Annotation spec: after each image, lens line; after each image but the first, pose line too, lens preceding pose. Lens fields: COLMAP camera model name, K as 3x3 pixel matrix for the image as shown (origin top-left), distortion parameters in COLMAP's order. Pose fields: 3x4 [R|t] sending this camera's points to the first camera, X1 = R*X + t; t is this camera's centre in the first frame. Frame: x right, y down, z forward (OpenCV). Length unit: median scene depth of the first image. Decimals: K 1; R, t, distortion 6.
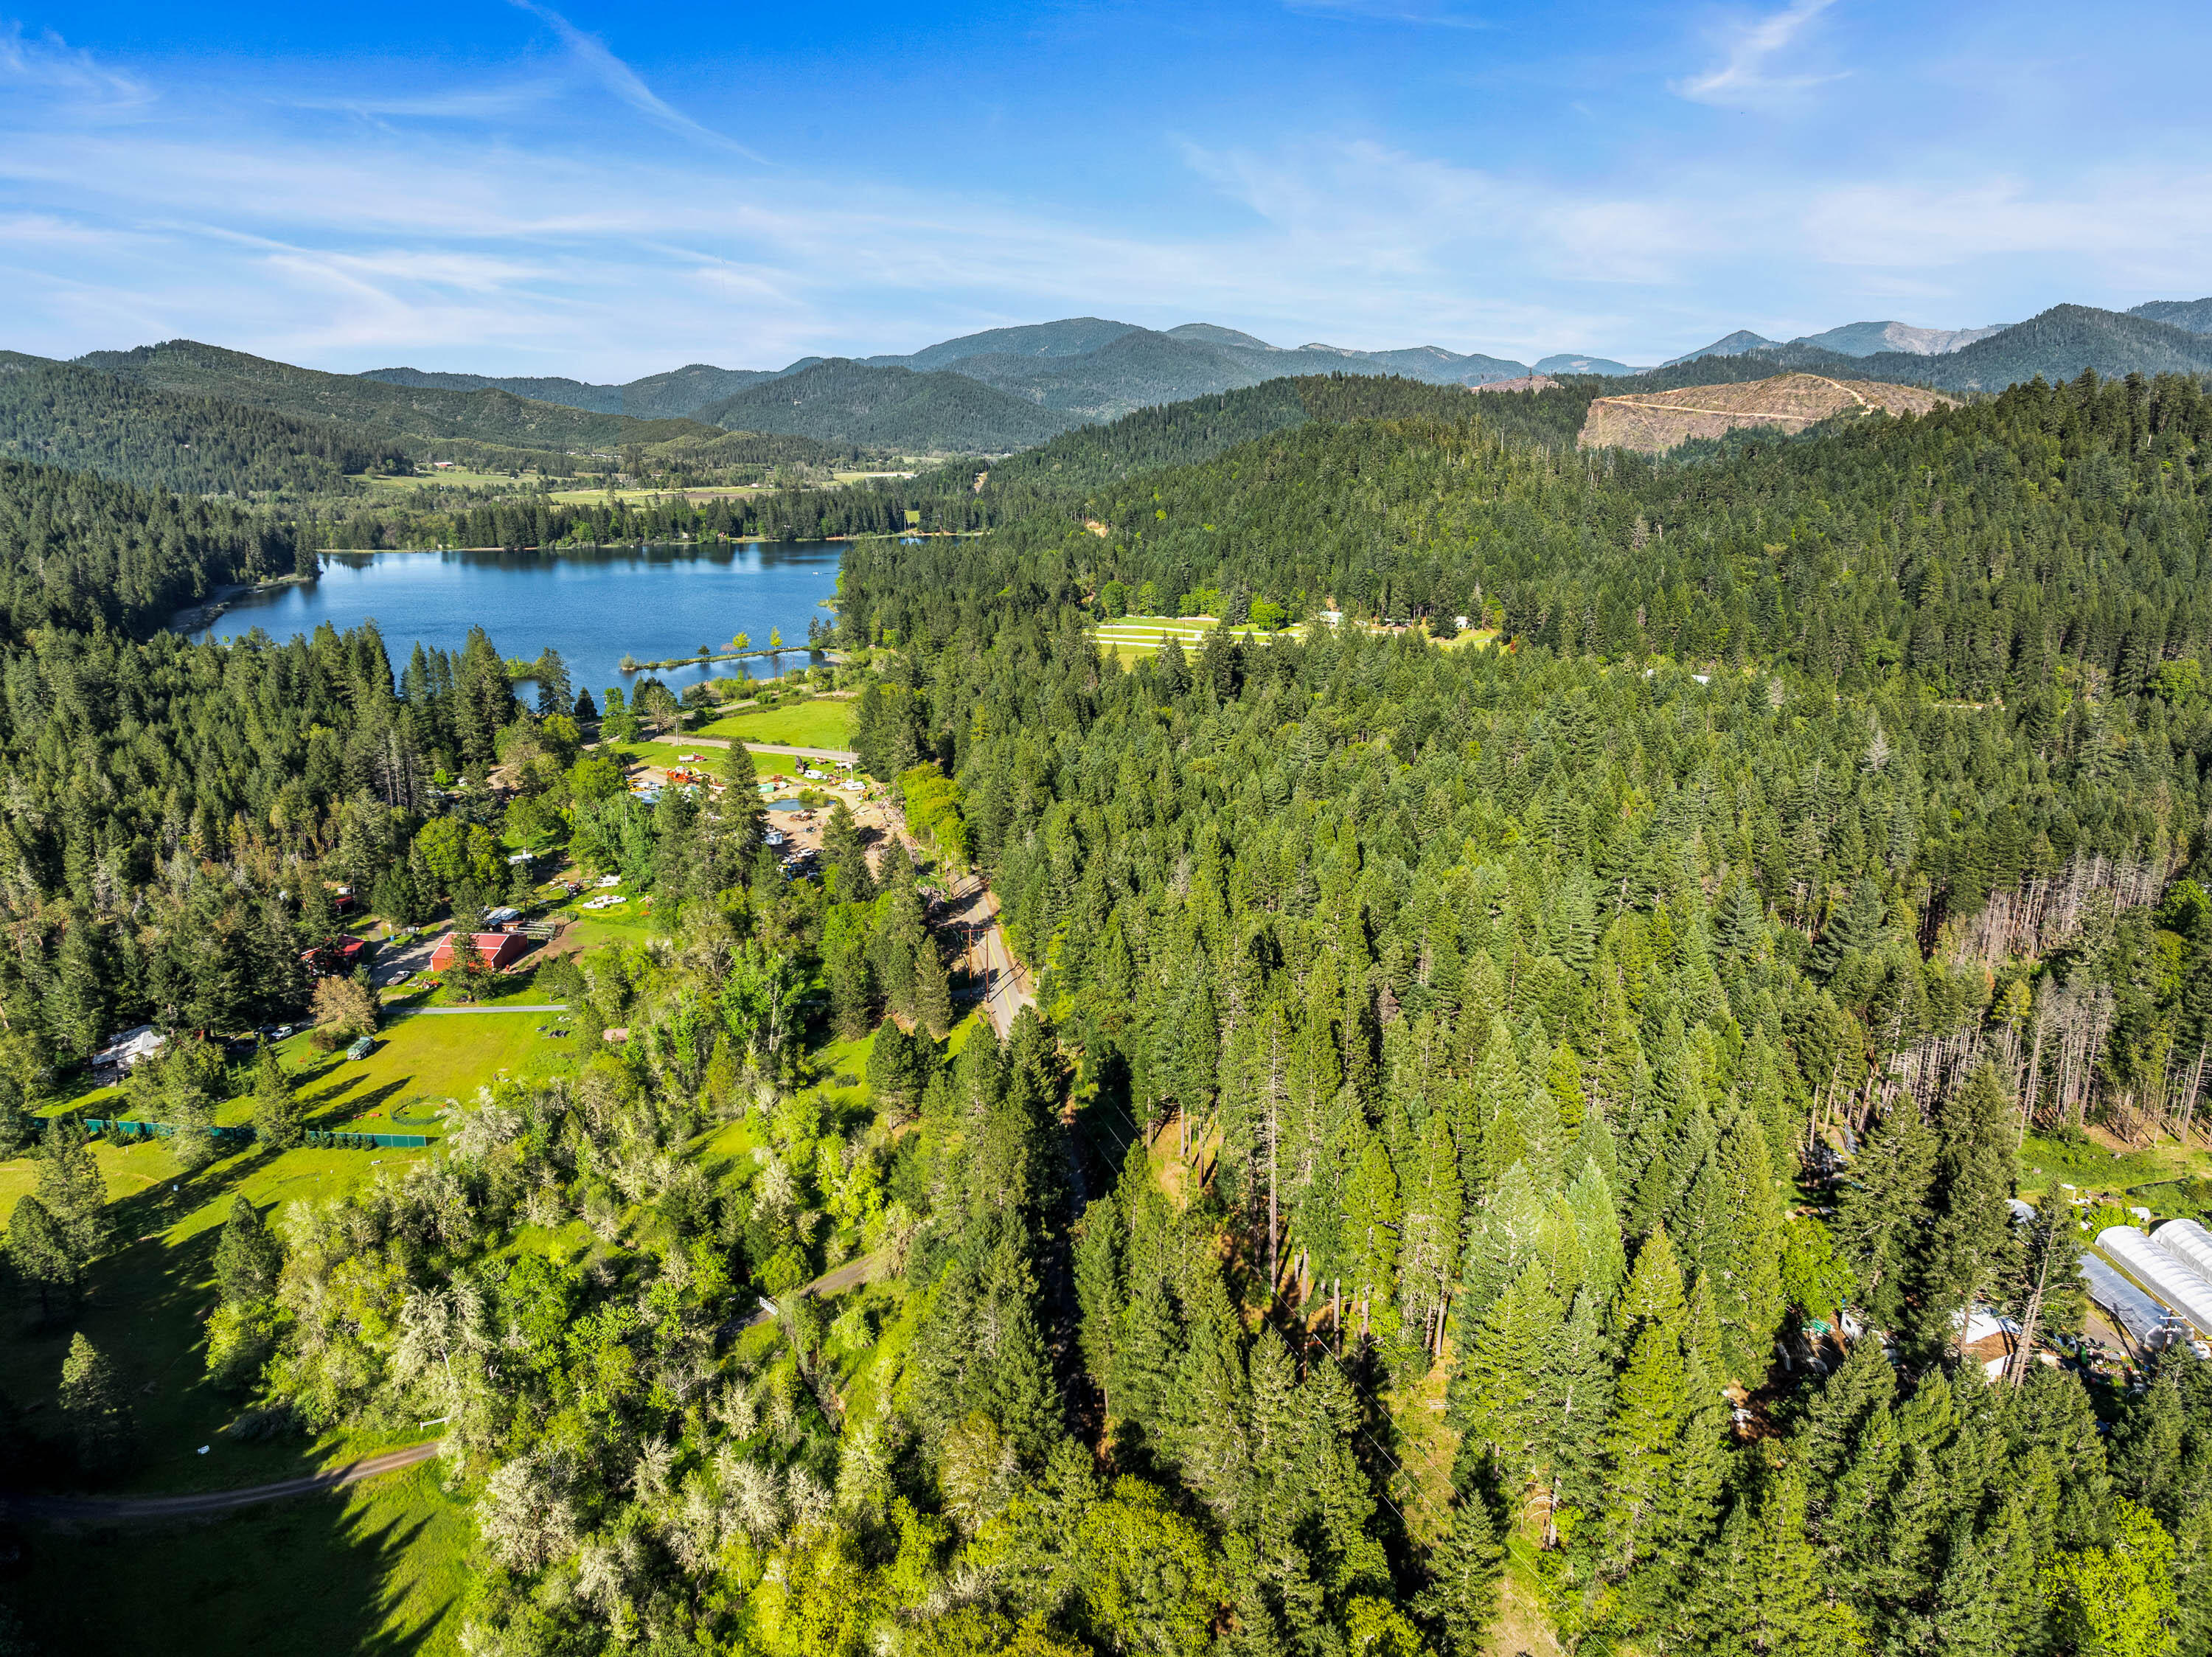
lens RADIAL K [[1556.7, 0, 1106.0], [0, 1556.7, 828.5], [0, 0, 1]] dist [-0.040825, 0.003922]
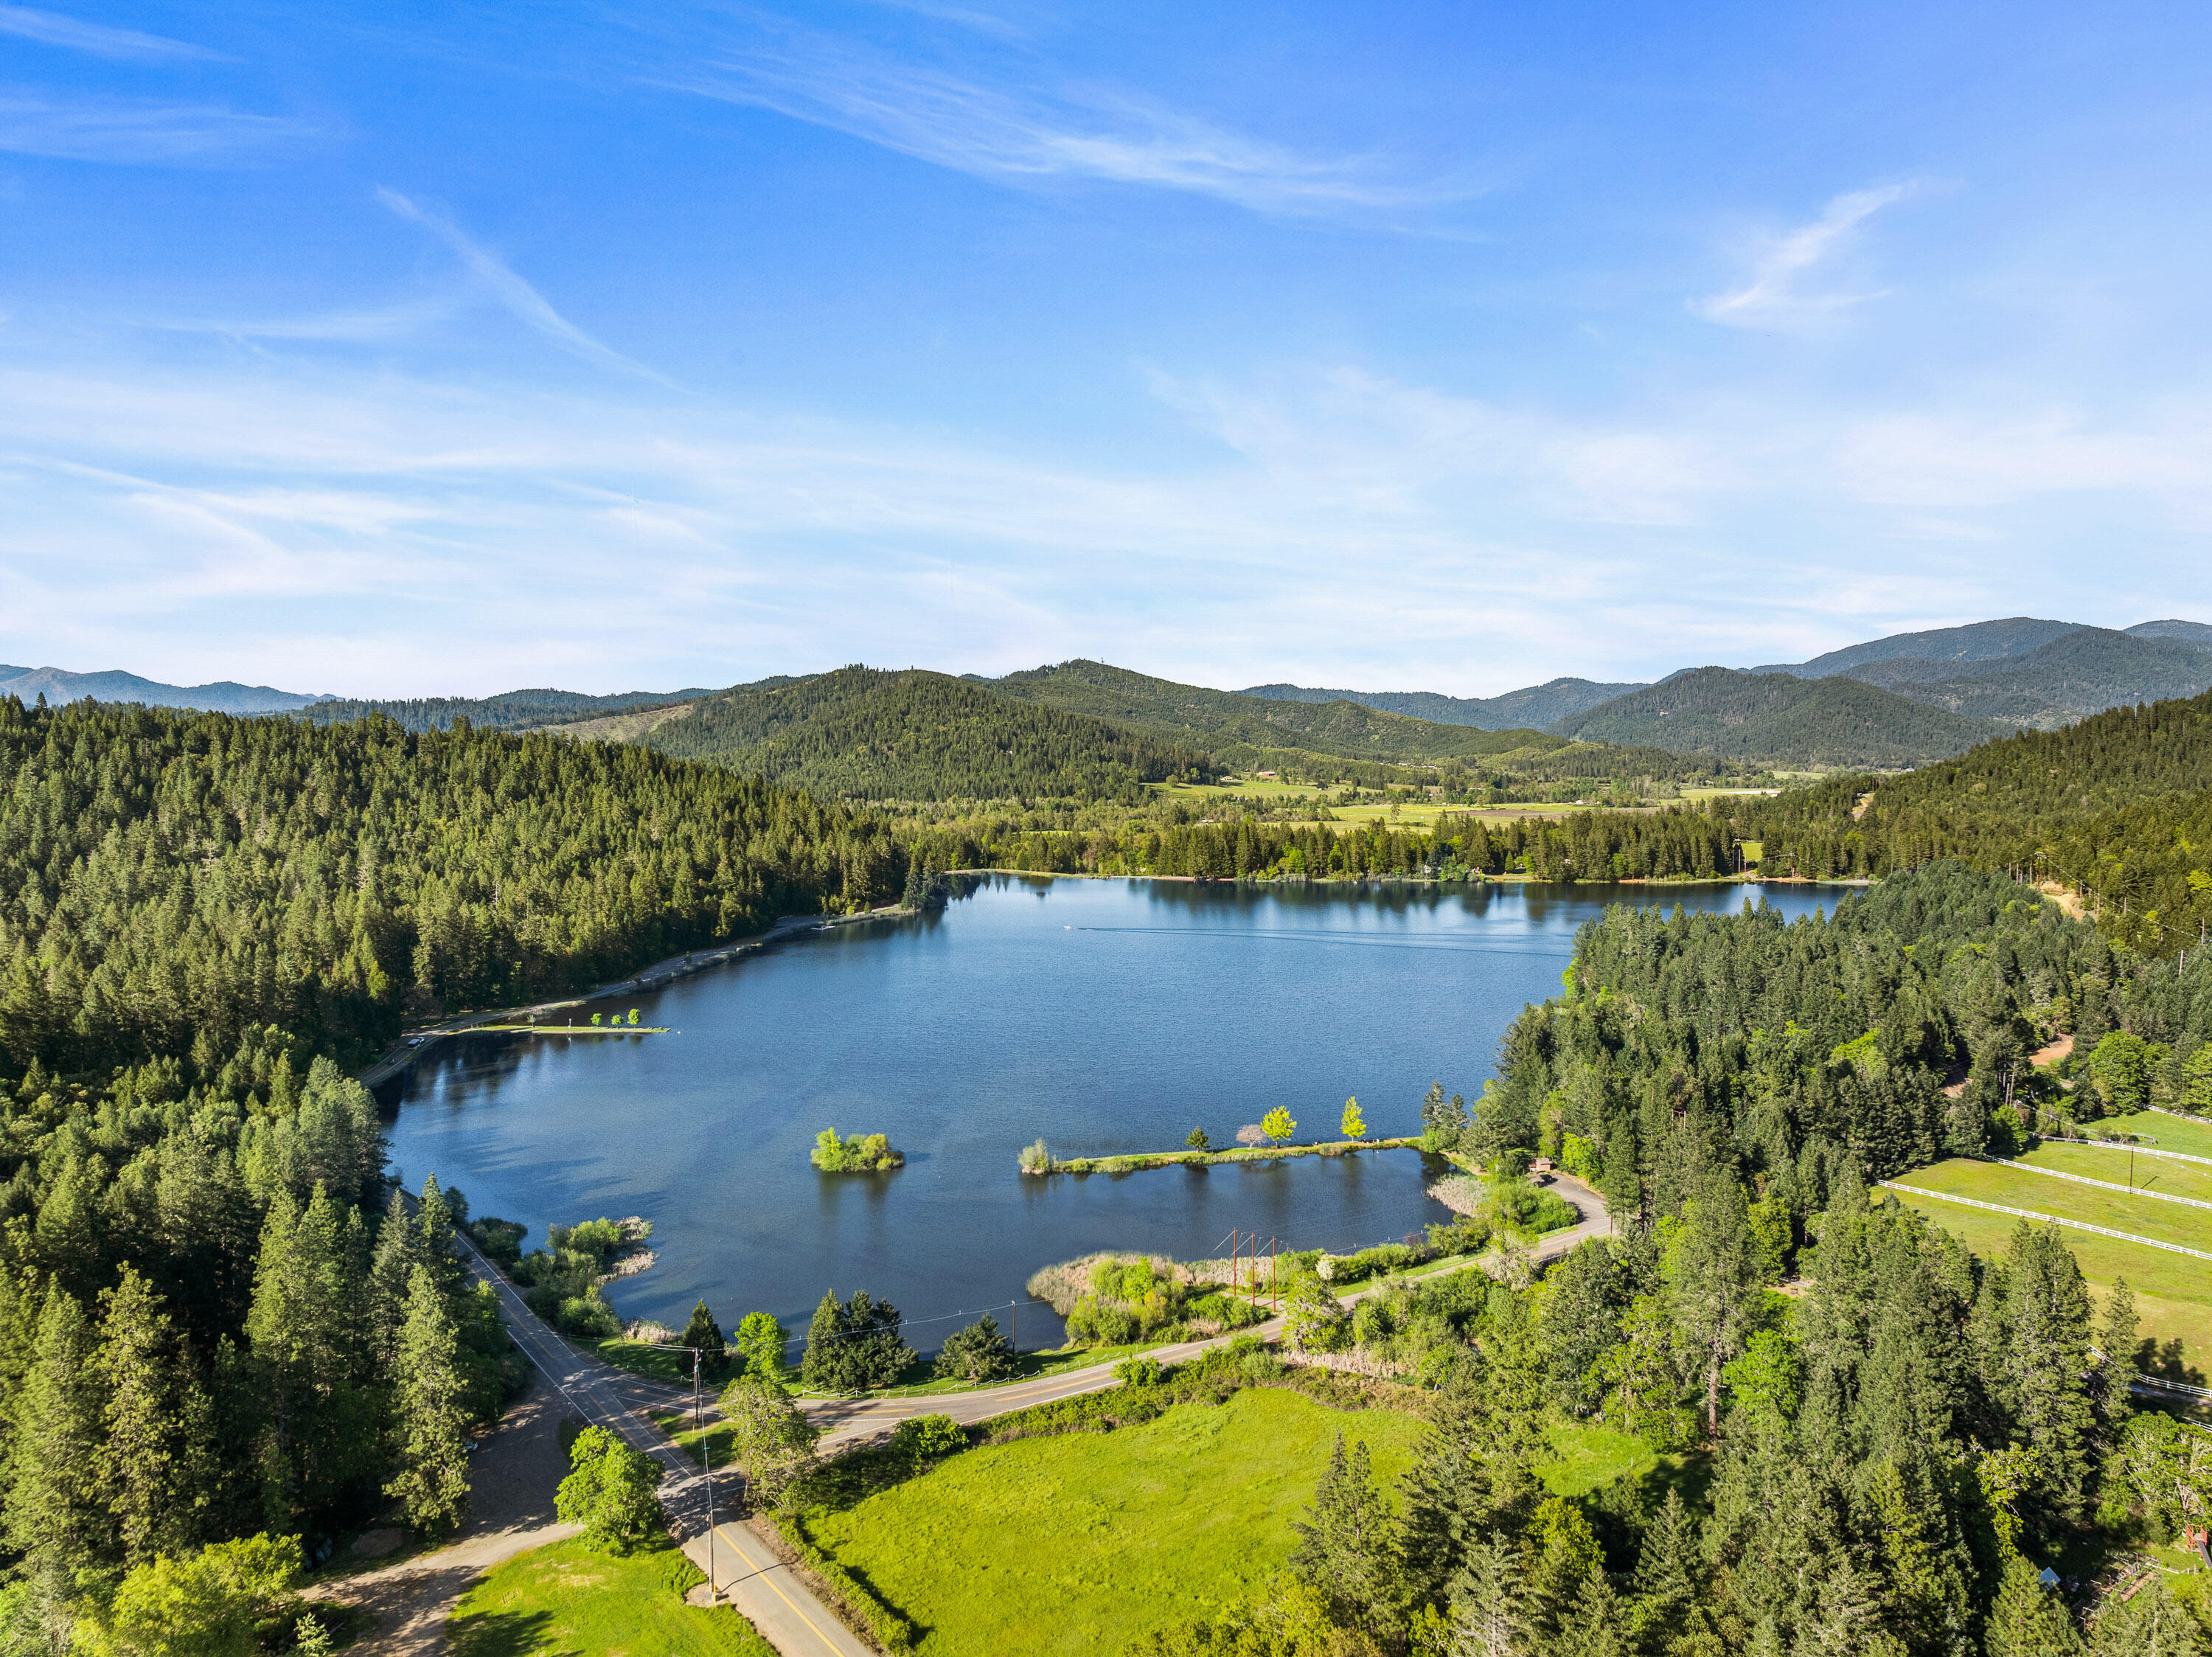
lens RADIAL K [[1556.7, 0, 1106.0], [0, 1556.7, 828.5], [0, 0, 1]] dist [-0.040825, 0.003922]
pose [[0.855327, 0.024294, -0.517519, -0.010971], [-0.125237, 0.978971, -0.161030, -0.059794], [0.502724, 0.202546, 0.840383, 0.248625]]
